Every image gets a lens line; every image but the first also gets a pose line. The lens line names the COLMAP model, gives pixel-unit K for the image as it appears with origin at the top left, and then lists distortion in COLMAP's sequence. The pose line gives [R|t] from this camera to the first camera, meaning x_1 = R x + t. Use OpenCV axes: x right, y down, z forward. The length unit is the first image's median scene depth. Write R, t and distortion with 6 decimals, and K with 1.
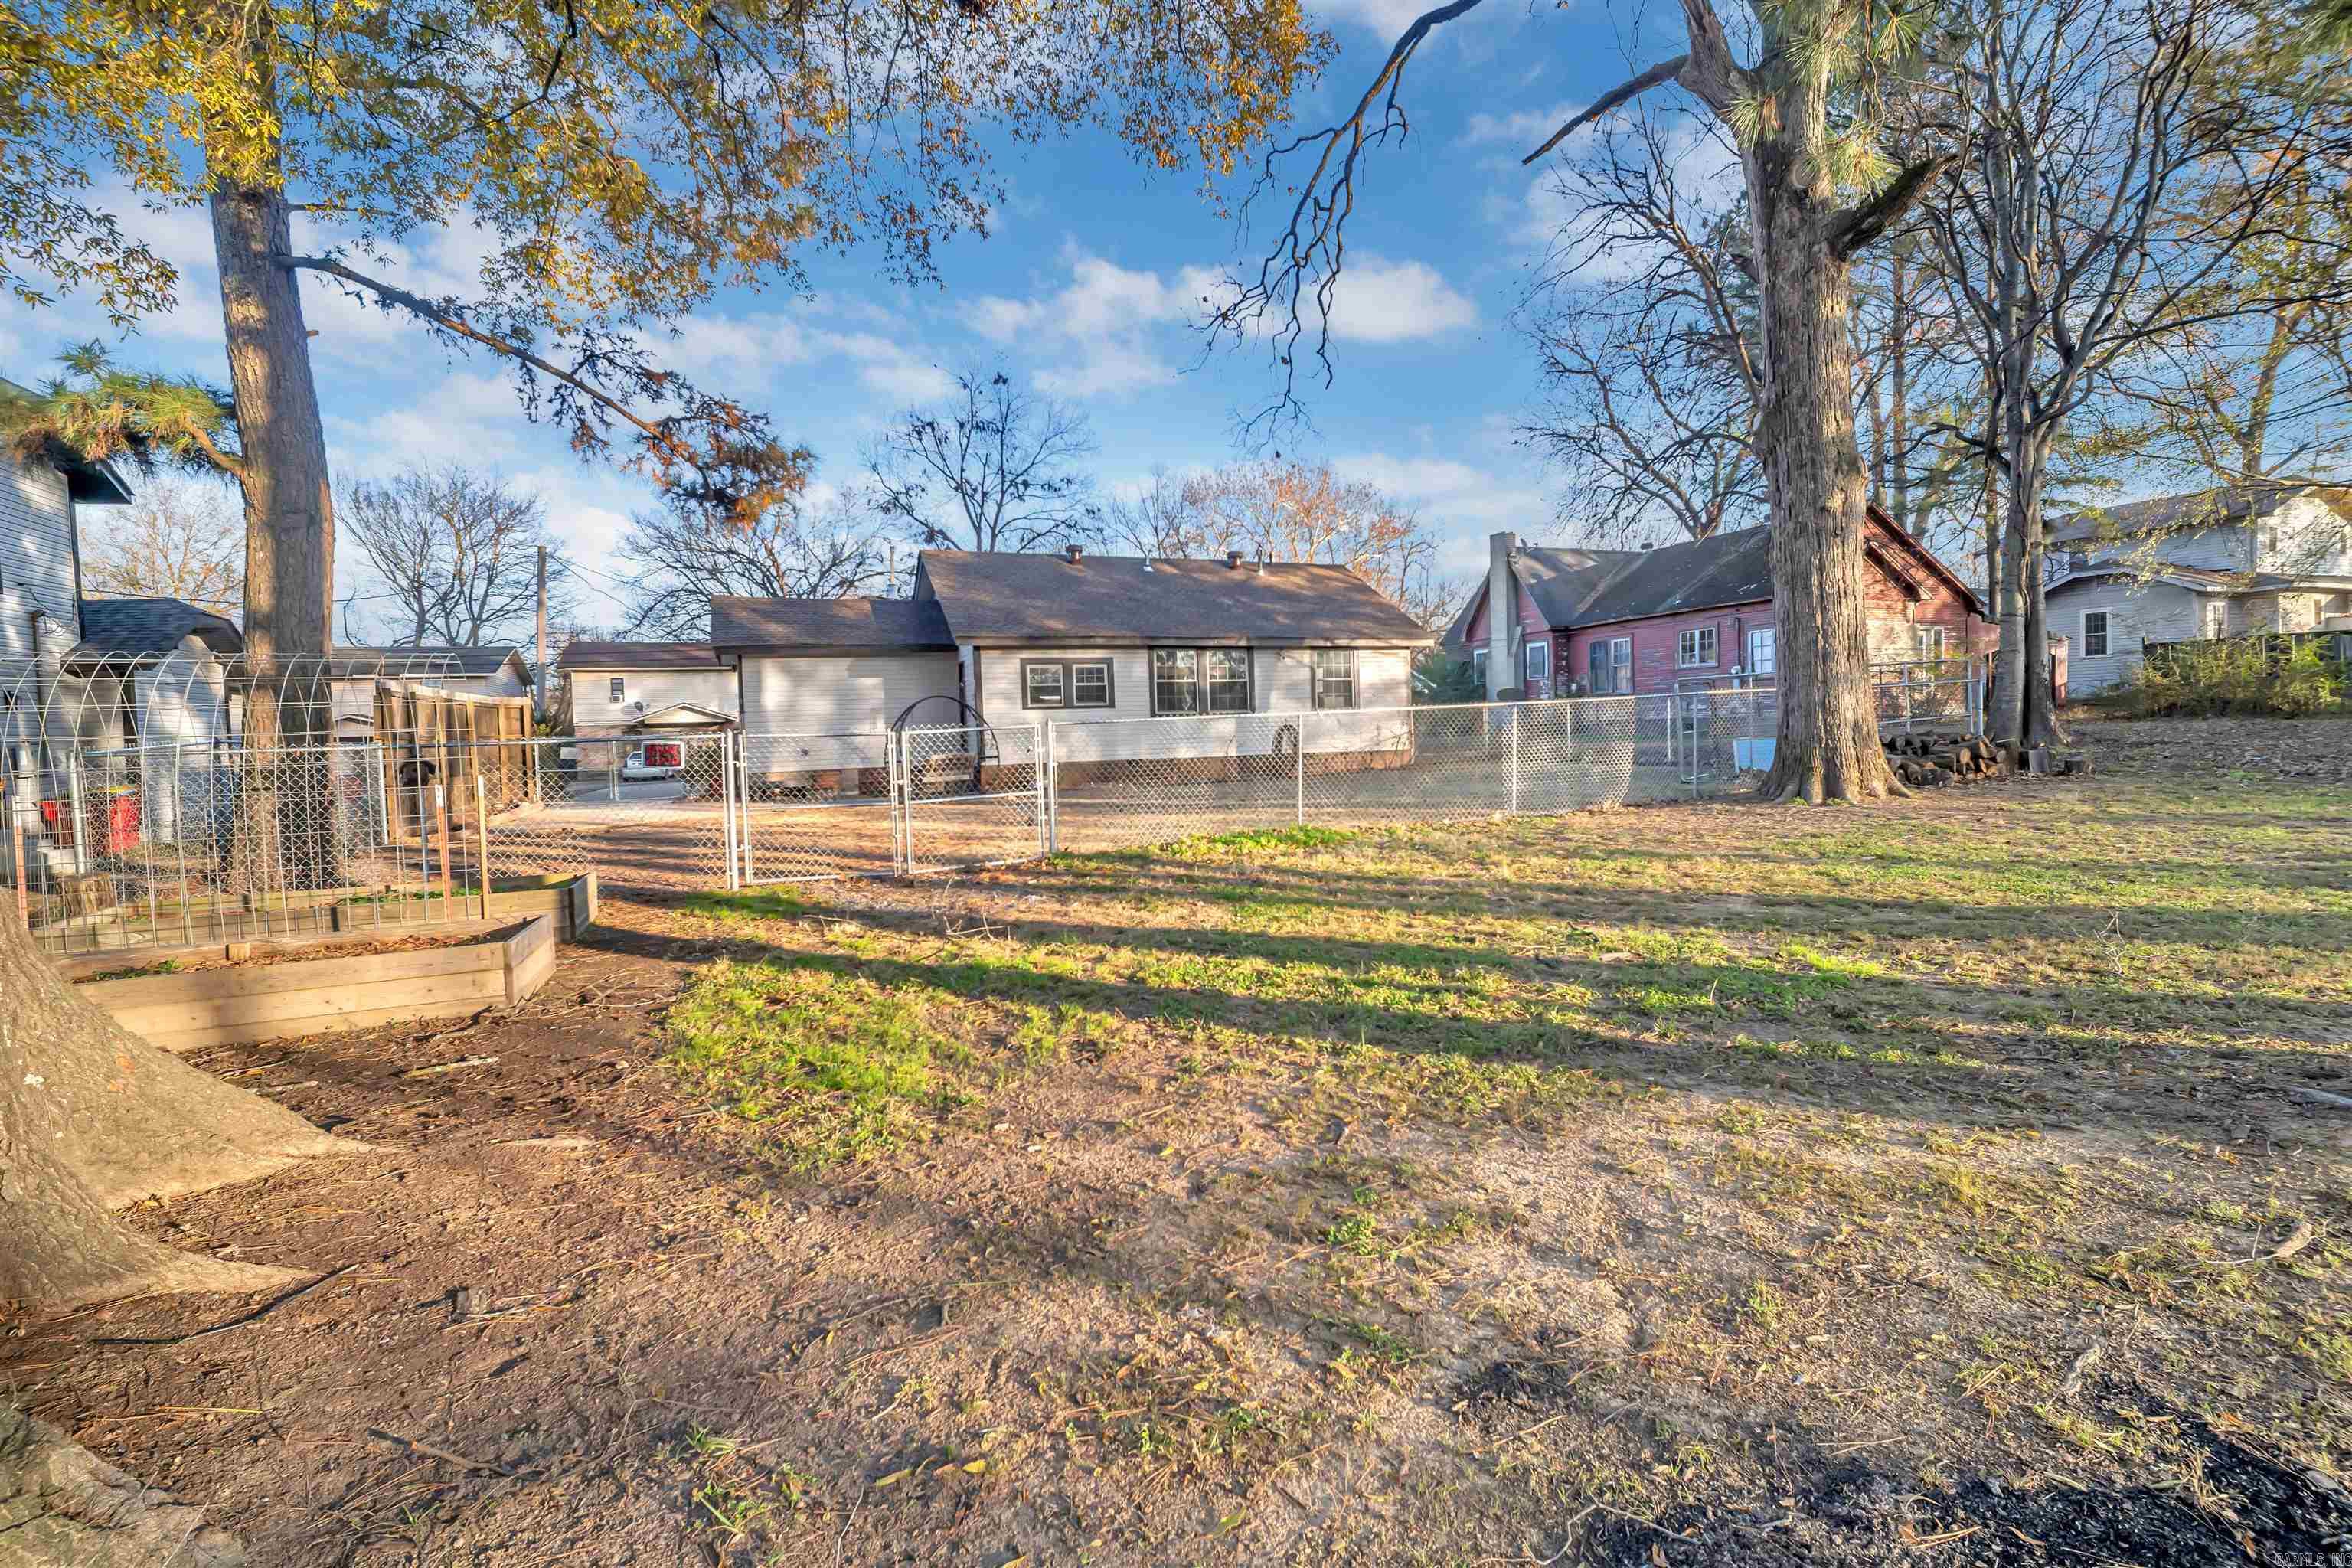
lens RADIAL K [[1059.6, 0, 1180.9], [0, 1059.6, 792.4], [0, 0, 1]] dist [0.001568, -0.000751]
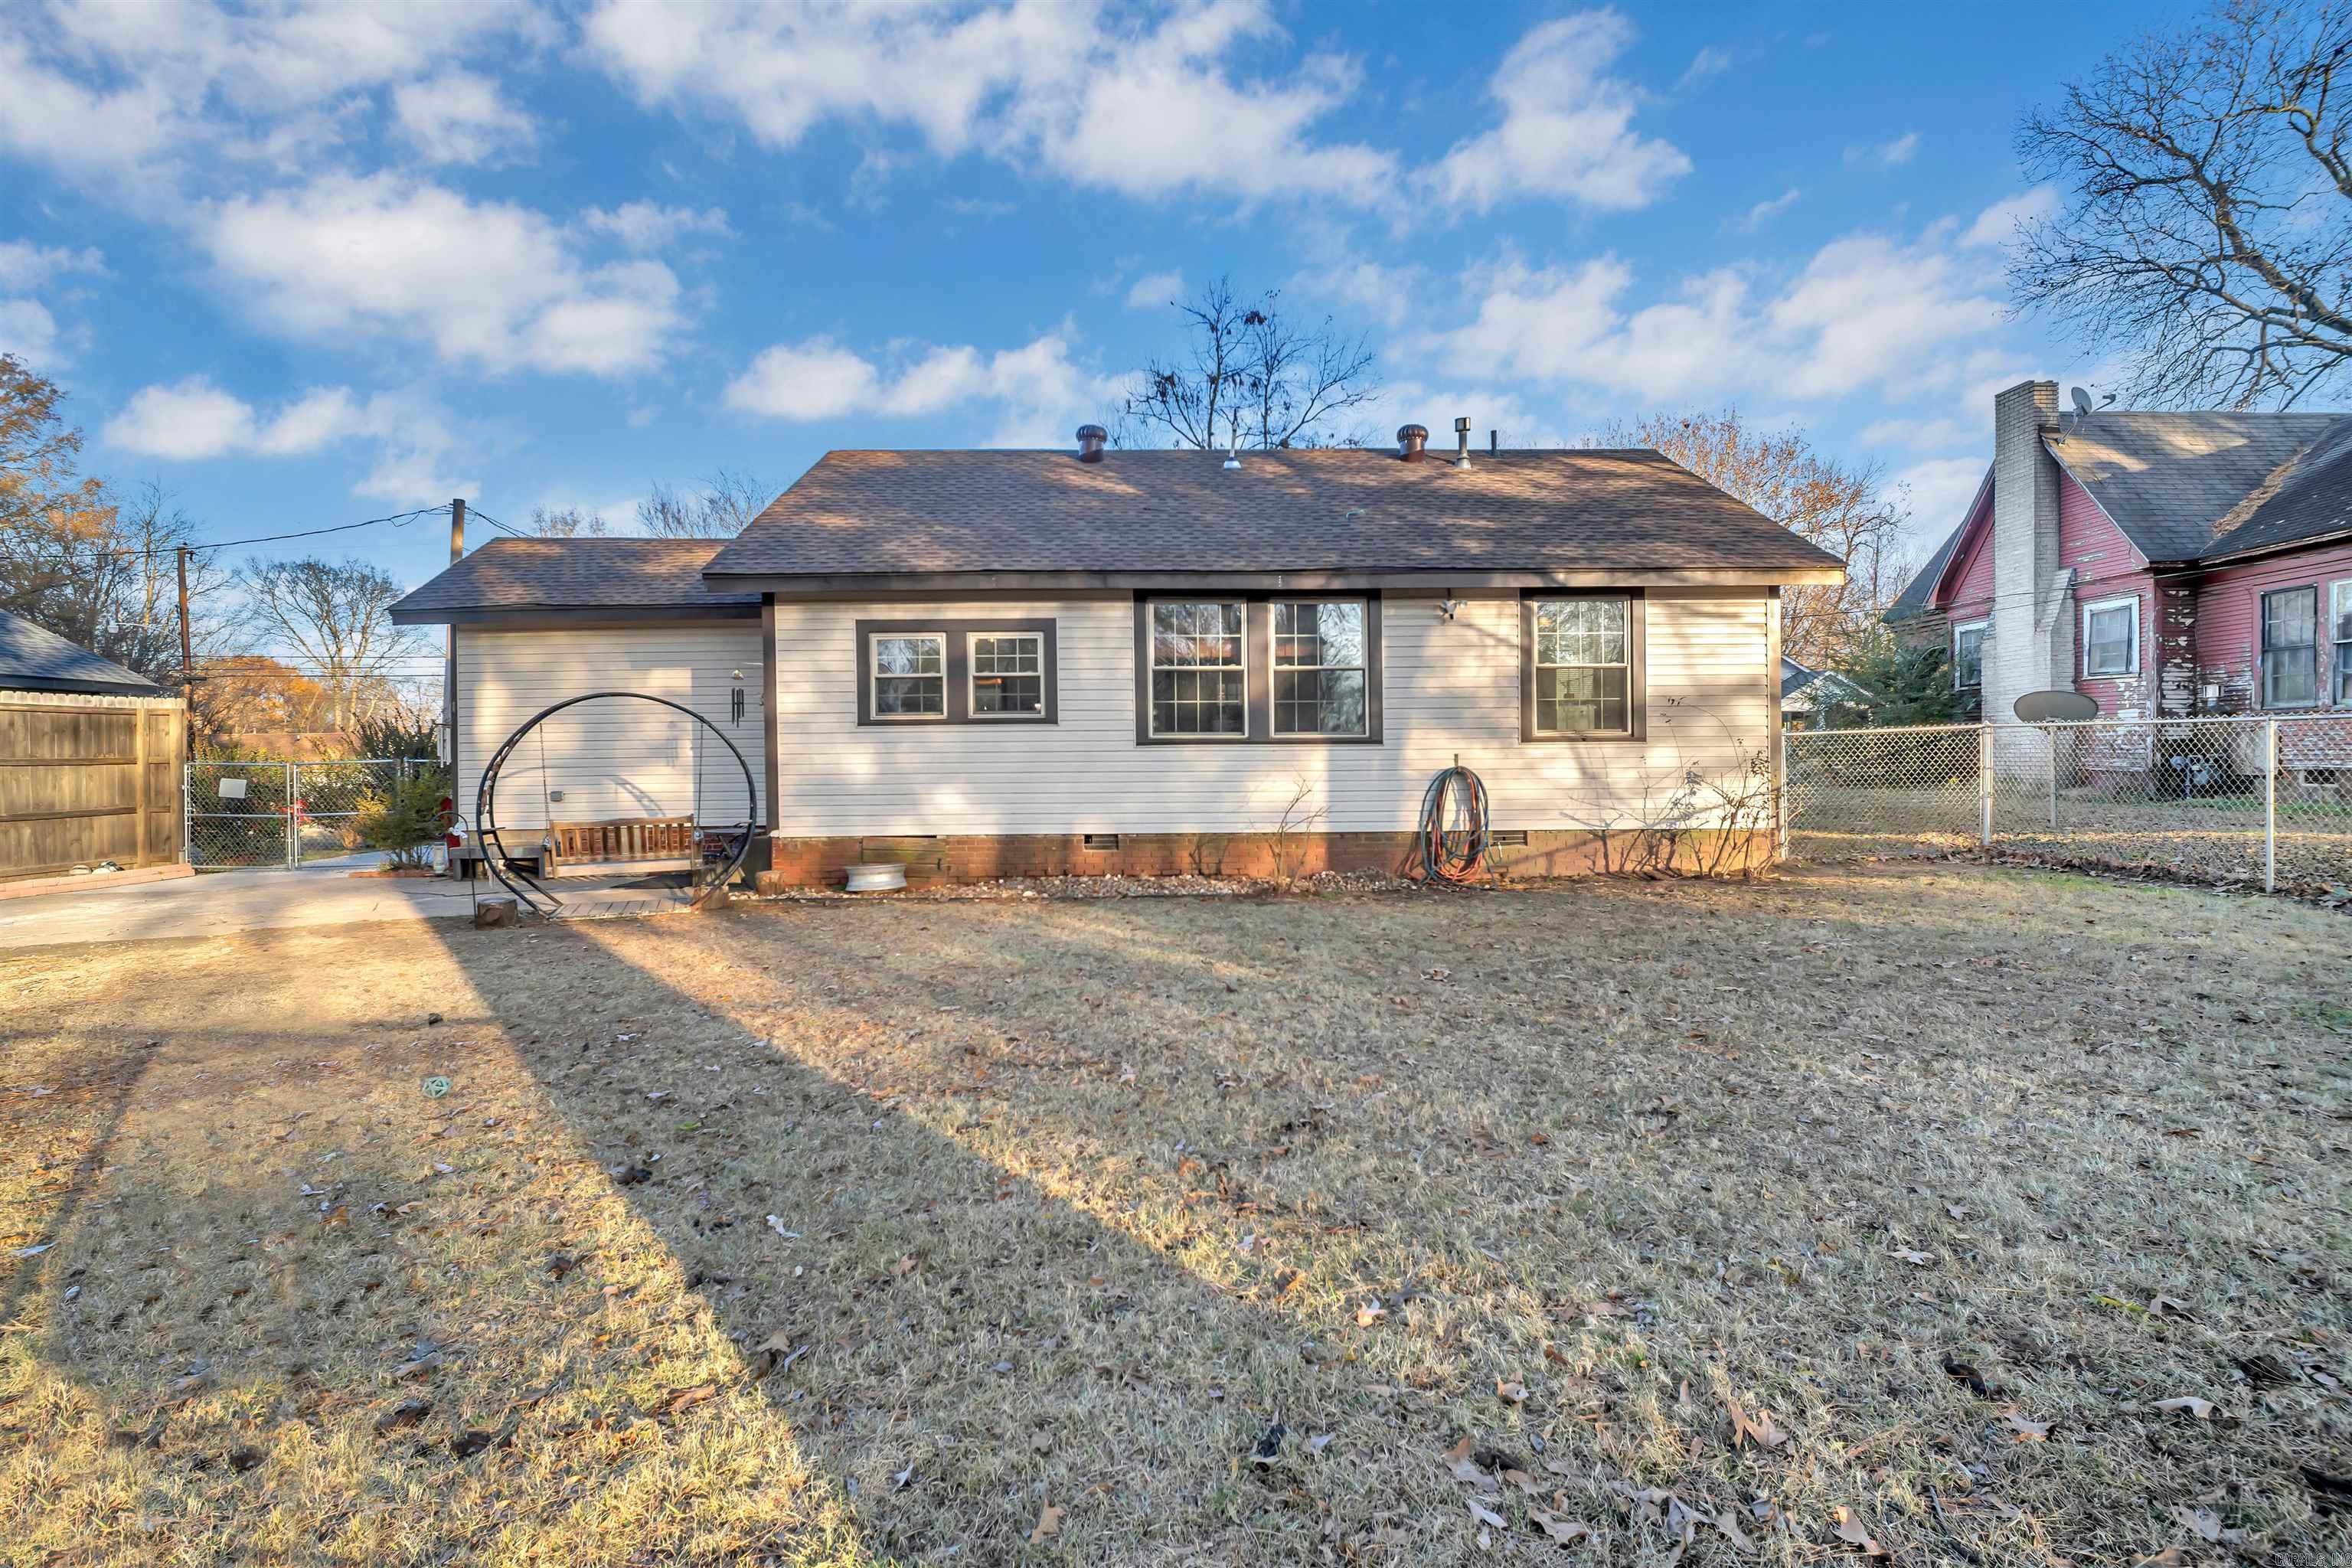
lens RADIAL K [[1059.6, 0, 1192.7], [0, 1059.6, 772.8], [0, 0, 1]] dist [0.001568, -0.000751]
pose [[0.939131, 0.025582, -0.342604, 0.147938], [-0.038497, 0.998779, -0.030945, -0.043476], [0.341395, 0.042251, 0.938970, 0.541990]]
